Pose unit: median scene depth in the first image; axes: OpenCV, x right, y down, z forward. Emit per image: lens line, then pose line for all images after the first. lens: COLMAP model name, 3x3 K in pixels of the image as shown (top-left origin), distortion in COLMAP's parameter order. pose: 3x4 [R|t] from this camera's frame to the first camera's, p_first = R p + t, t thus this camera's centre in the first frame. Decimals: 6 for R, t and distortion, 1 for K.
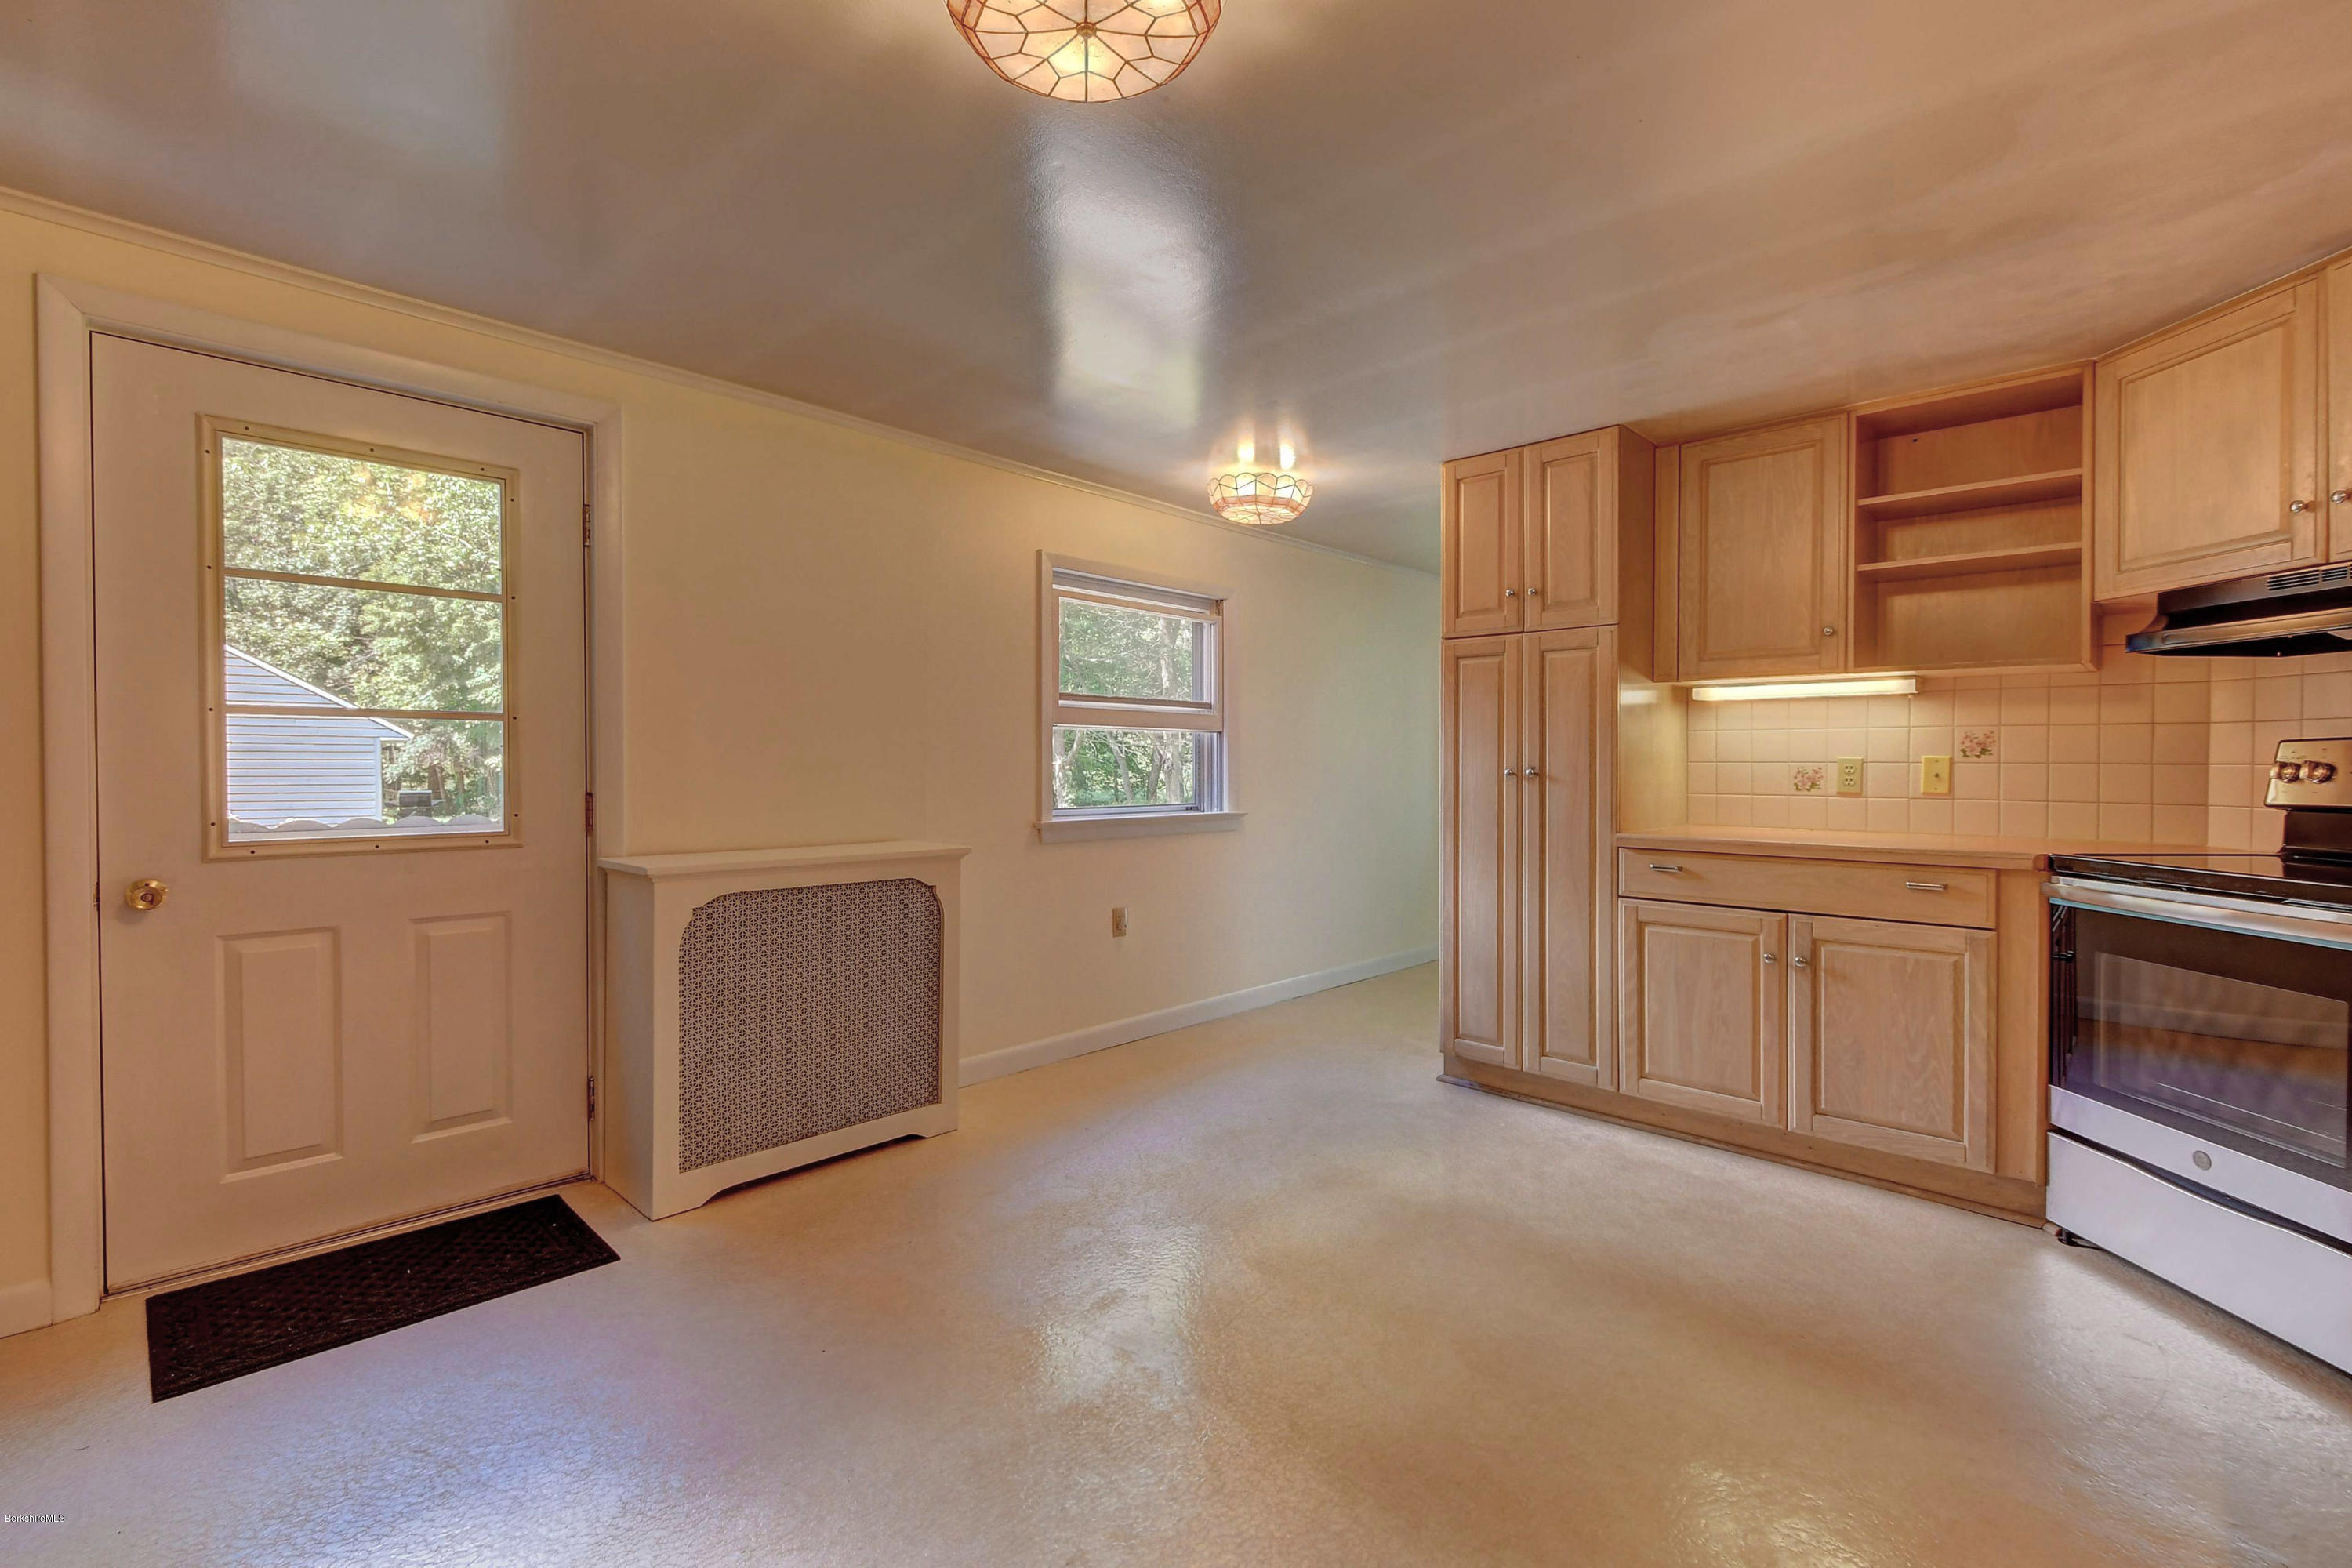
lens RADIAL K [[1033.2, 0, 1115.1], [0, 1033.2, 785.2], [0, 0, 1]] dist [-0.003933, -0.001527]
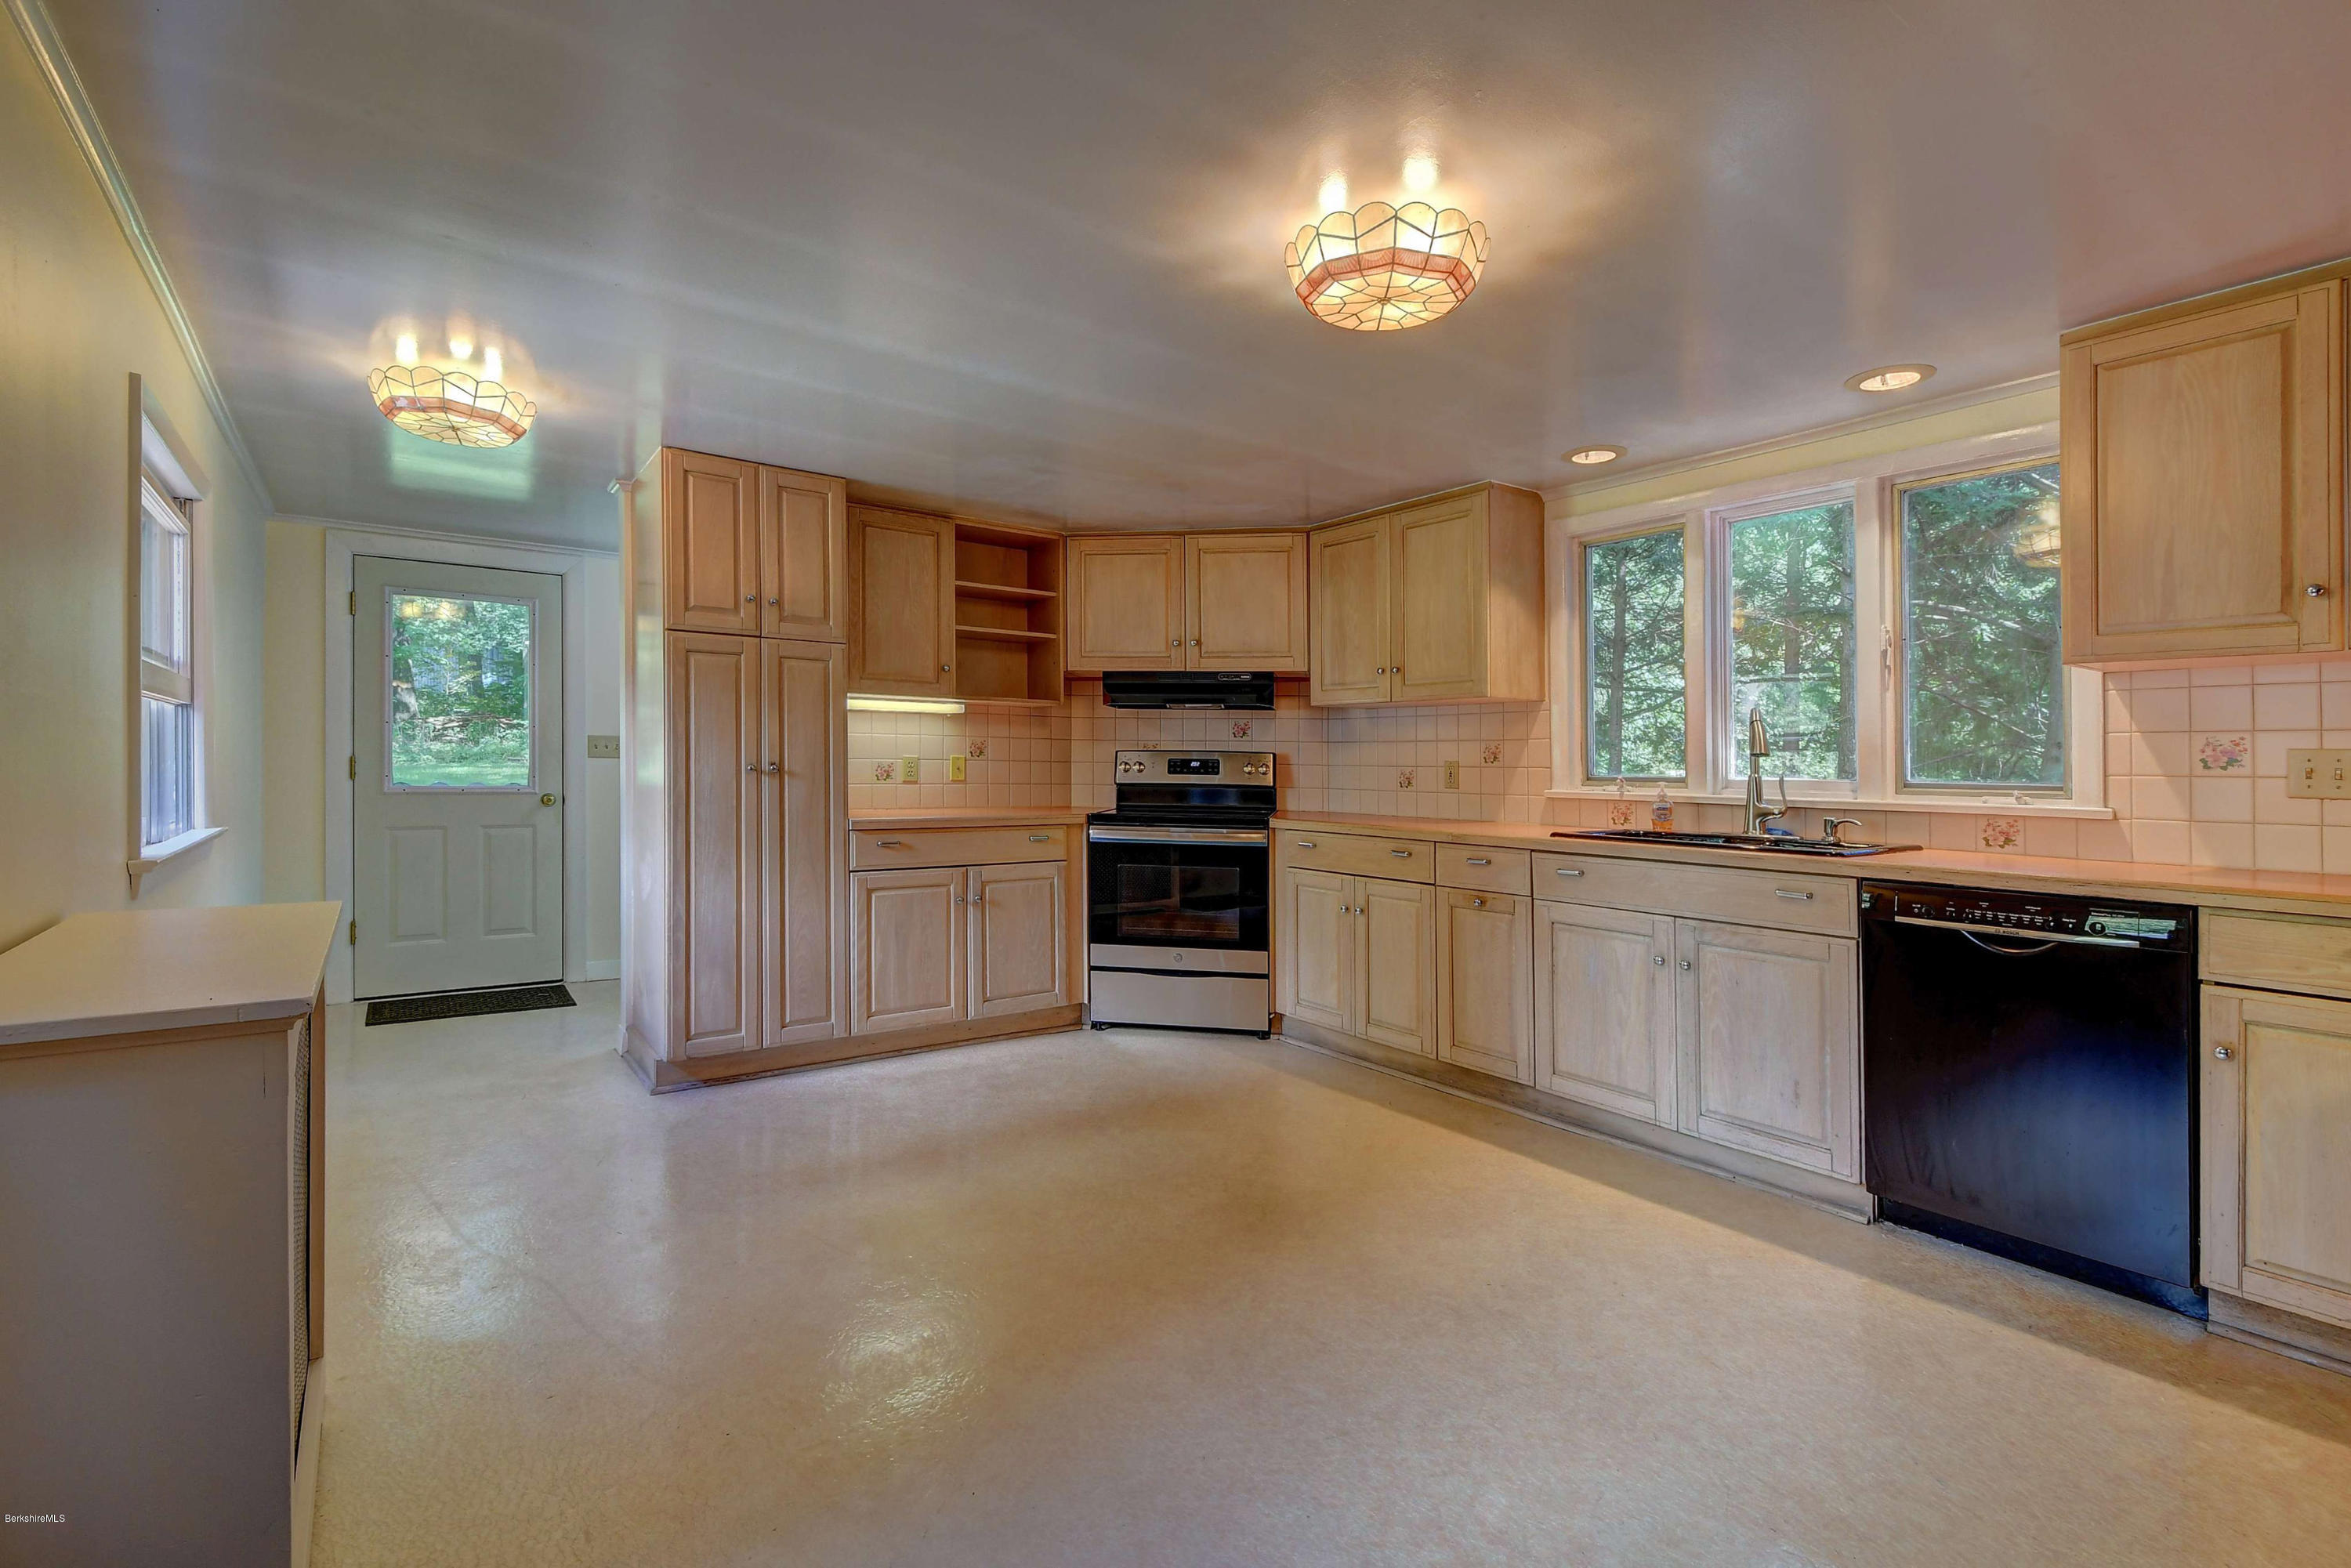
lens RADIAL K [[1032.7, 0, 1191.6], [0, 1032.7, 751.9], [0, 0, 1]] dist [-0.003933, -0.001527]
pose [[0.151586, 0.010944, 0.988383, -0.671889], [0.011749, 0.999848, -0.012873, -0.011171], [-0.988374, 0.013564, 0.151434, 0.451344]]
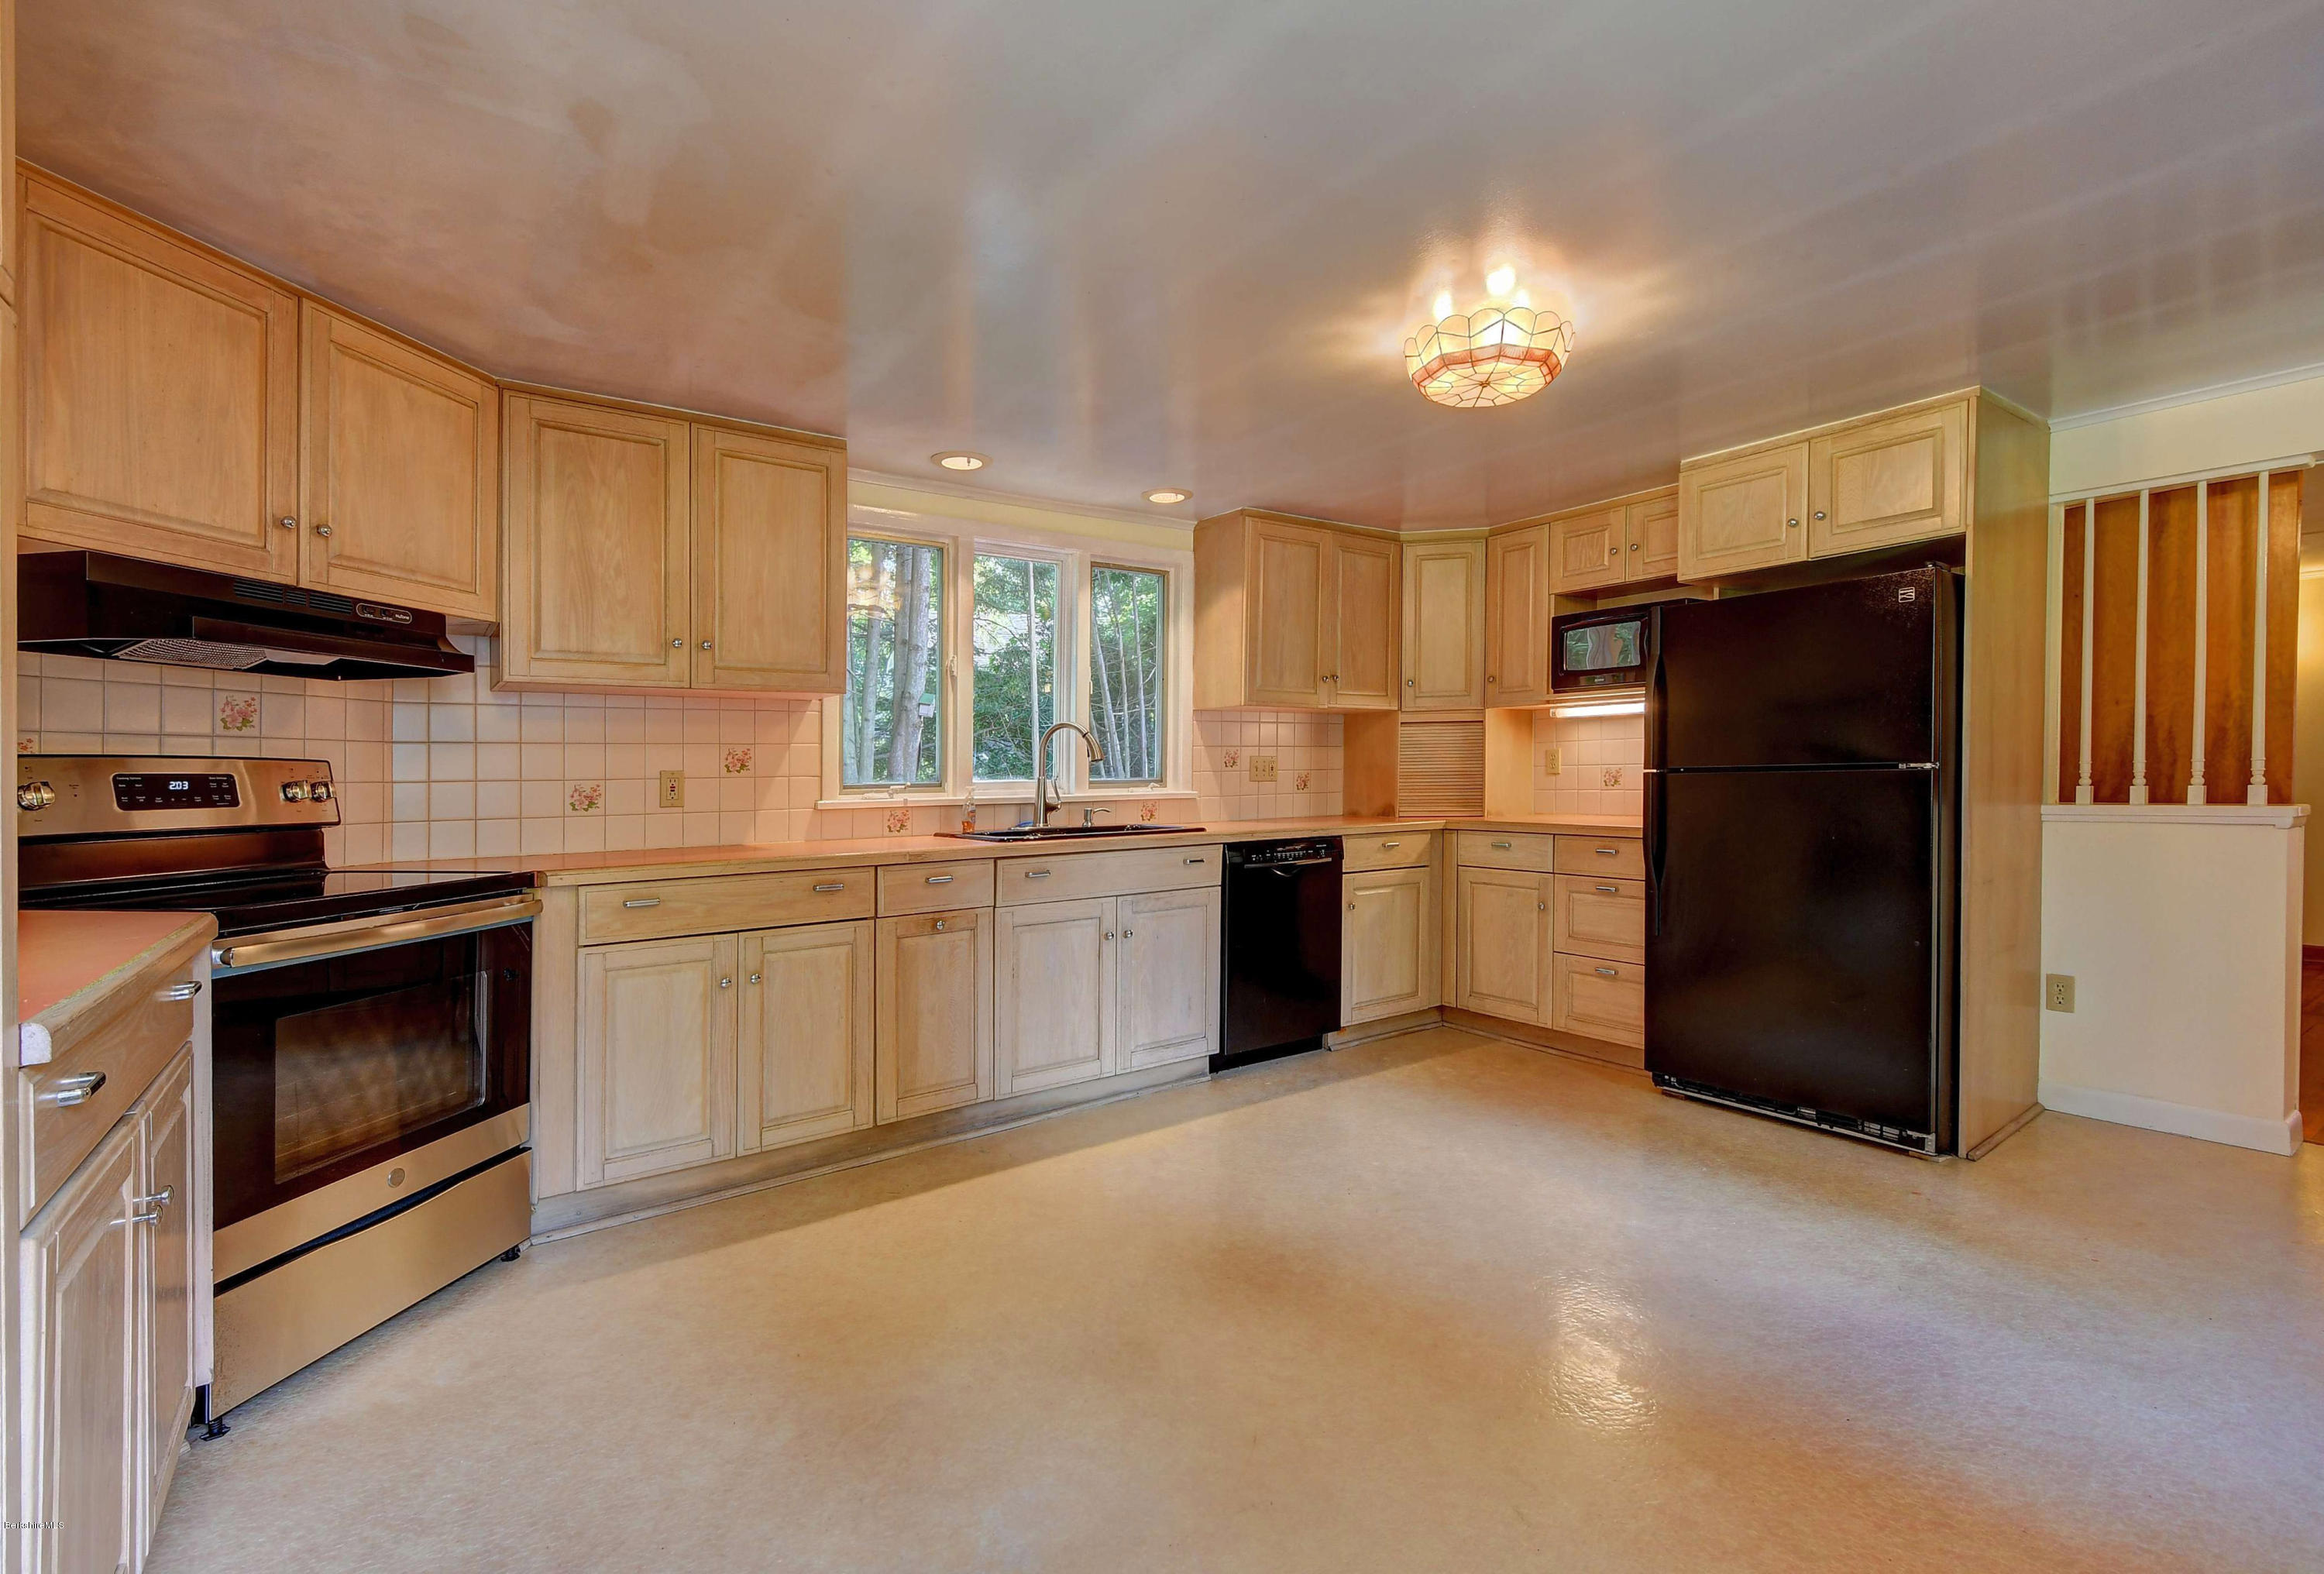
lens RADIAL K [[1026.0, 0, 1164.8], [0, 1026.0, 781.3], [0, 0, 1]] dist [0.002282, -0.000252]
pose [[-0.982494, 0.008477, 0.186102, 0.085272], [0.015172, 0.999287, 0.034580, -0.030348], [-0.185676, 0.036798, -0.981922, 1.257873]]
